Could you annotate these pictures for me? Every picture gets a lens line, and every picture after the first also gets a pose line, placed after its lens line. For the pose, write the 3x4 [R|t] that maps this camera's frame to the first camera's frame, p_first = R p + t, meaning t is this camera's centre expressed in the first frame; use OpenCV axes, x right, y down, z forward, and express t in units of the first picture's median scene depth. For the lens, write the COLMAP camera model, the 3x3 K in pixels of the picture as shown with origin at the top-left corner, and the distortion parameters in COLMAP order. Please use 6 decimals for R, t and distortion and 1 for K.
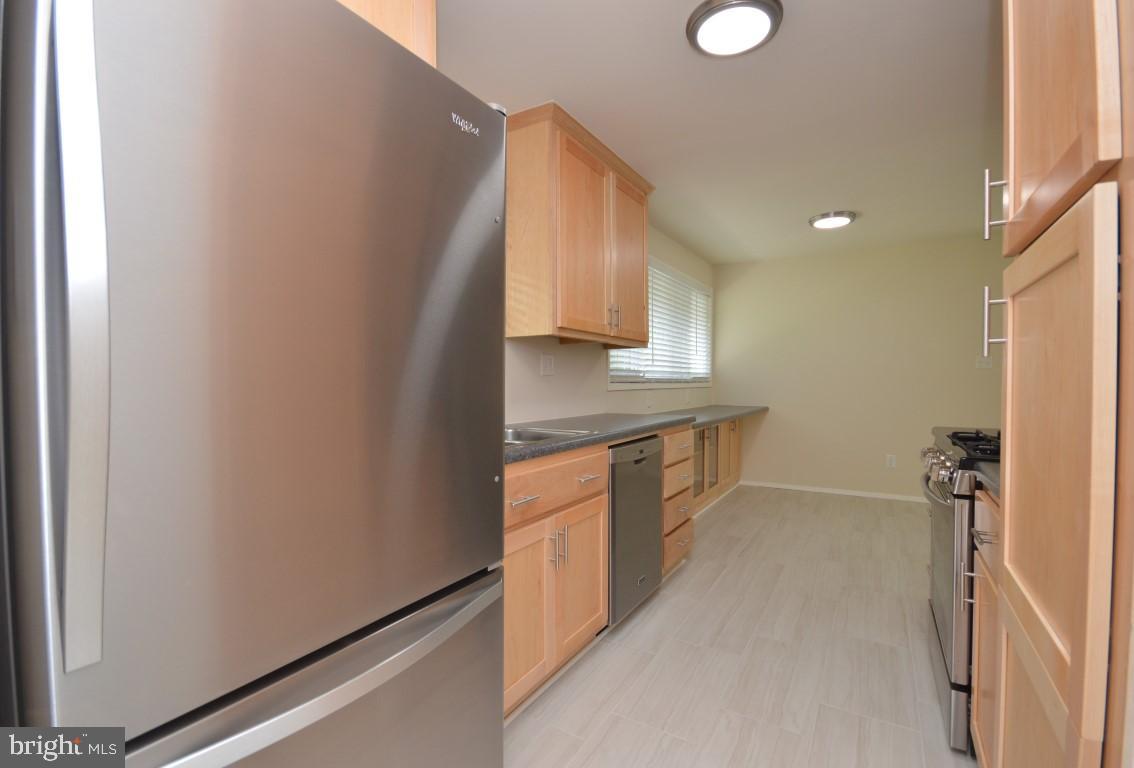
lens RADIAL K [[537.5, 0, 567.0], [0, 537.5, 384.0], [0, 0, 1]] dist [-0.009286, 0.000093]
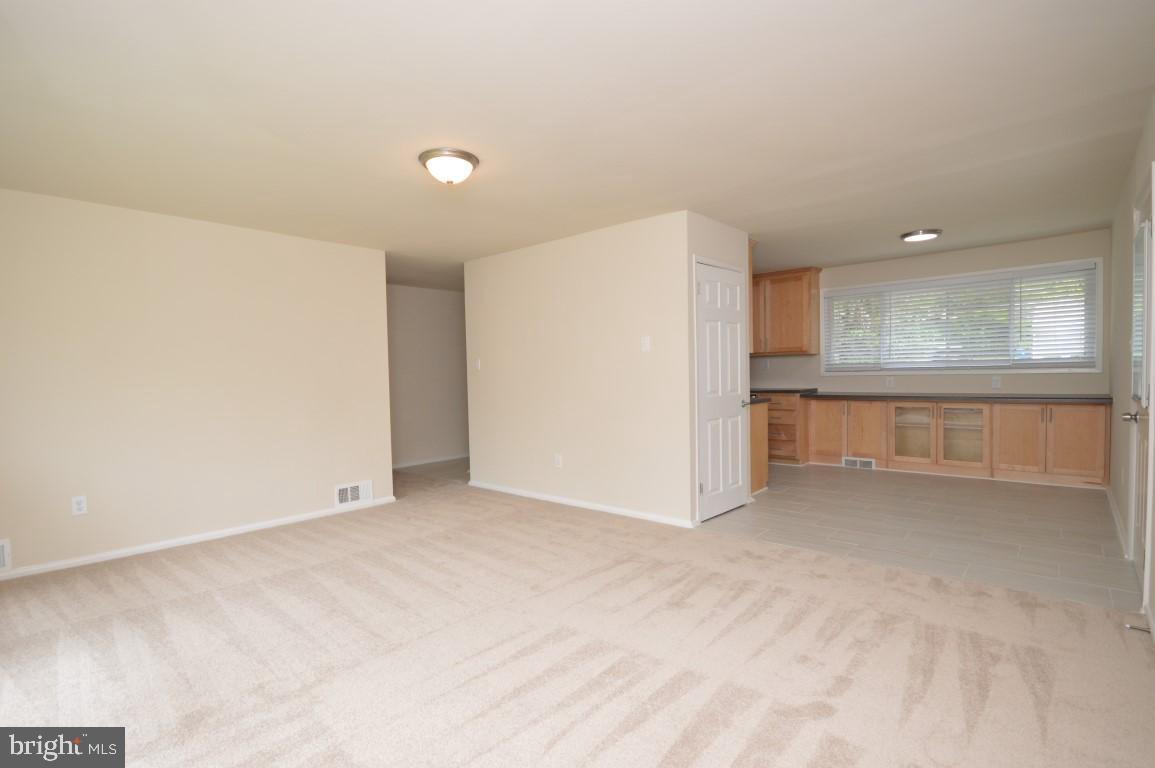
lens RADIAL K [[536.8, 0, 574.6], [0, 536.8, 385.8], [0, 0, 1]] dist [-0.001997, -0.000900]
pose [[-0.182682, 0.021790, -0.982931, 2.195427], [0.013905, 0.999712, 0.019578, -0.003975], [0.983074, -0.010091, -0.182932, 0.608766]]
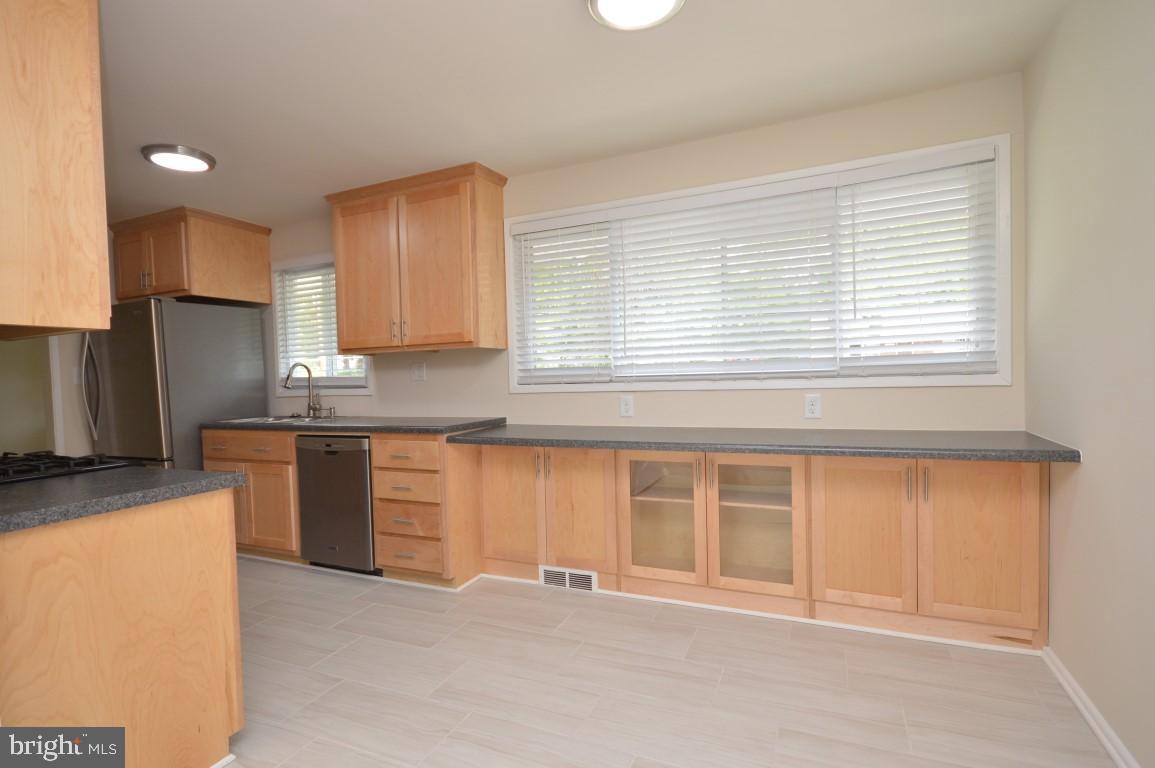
lens RADIAL K [[536.8, 0, 574.6], [0, 536.8, 385.8], [0, 0, 1]] dist [-0.001997, -0.000900]
pose [[0.103079, 0.017093, -0.994526, 1.127598], [0.026392, 0.999453, 0.019913, -0.018041], [0.994323, -0.028300, 0.102572, 1.131950]]
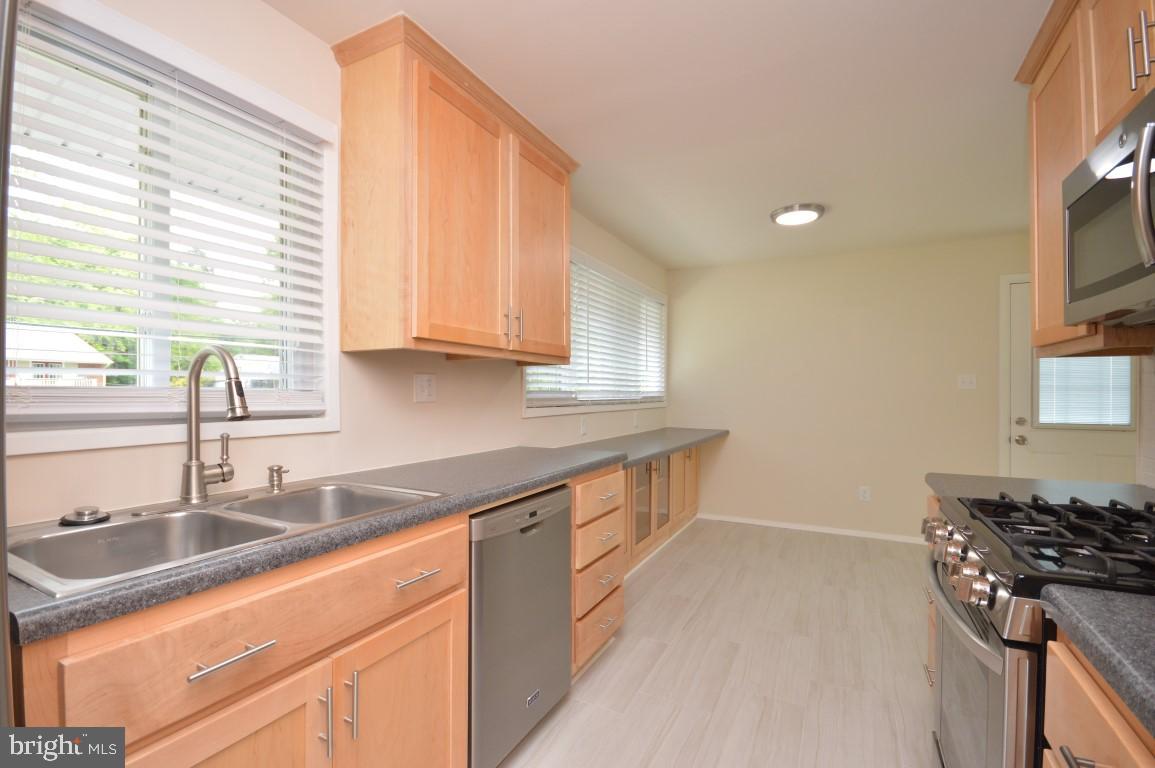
lens RADIAL K [[536.8, 0, 574.6], [0, 536.8, 385.8], [0, 0, 1]] dist [-0.001997, -0.000900]
pose [[0.998192, 0.002270, 0.060055, 0.117575], [-0.001218, 0.999845, -0.017541, -0.024157], [-0.060086, 0.017437, 0.998041, 0.225773]]
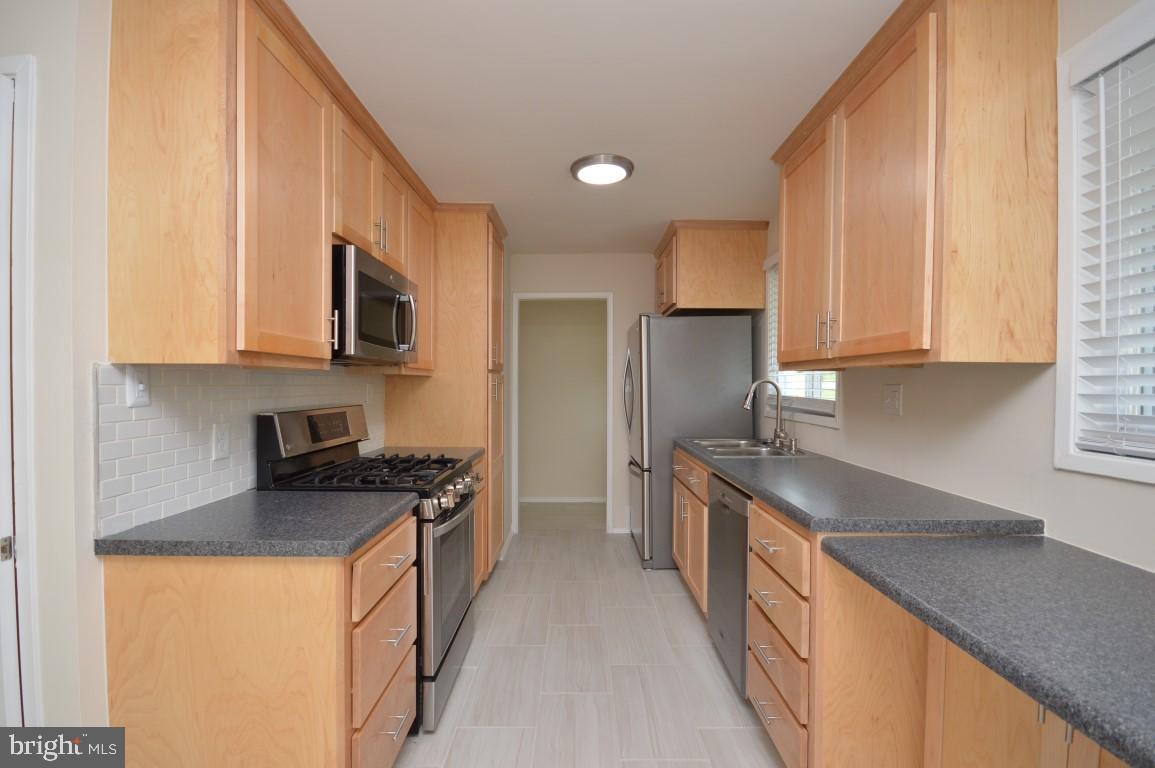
lens RADIAL K [[512.0, 0, 575.4], [0, 512.0, 390.4], [0, 0, 1]] dist [-0.002216, -0.000492]
pose [[-0.865392, -0.000179, -0.501095, 0.674516], [-0.009216, 0.999836, 0.015558, -0.049178], [0.501011, 0.018082, -0.865252, 1.264510]]
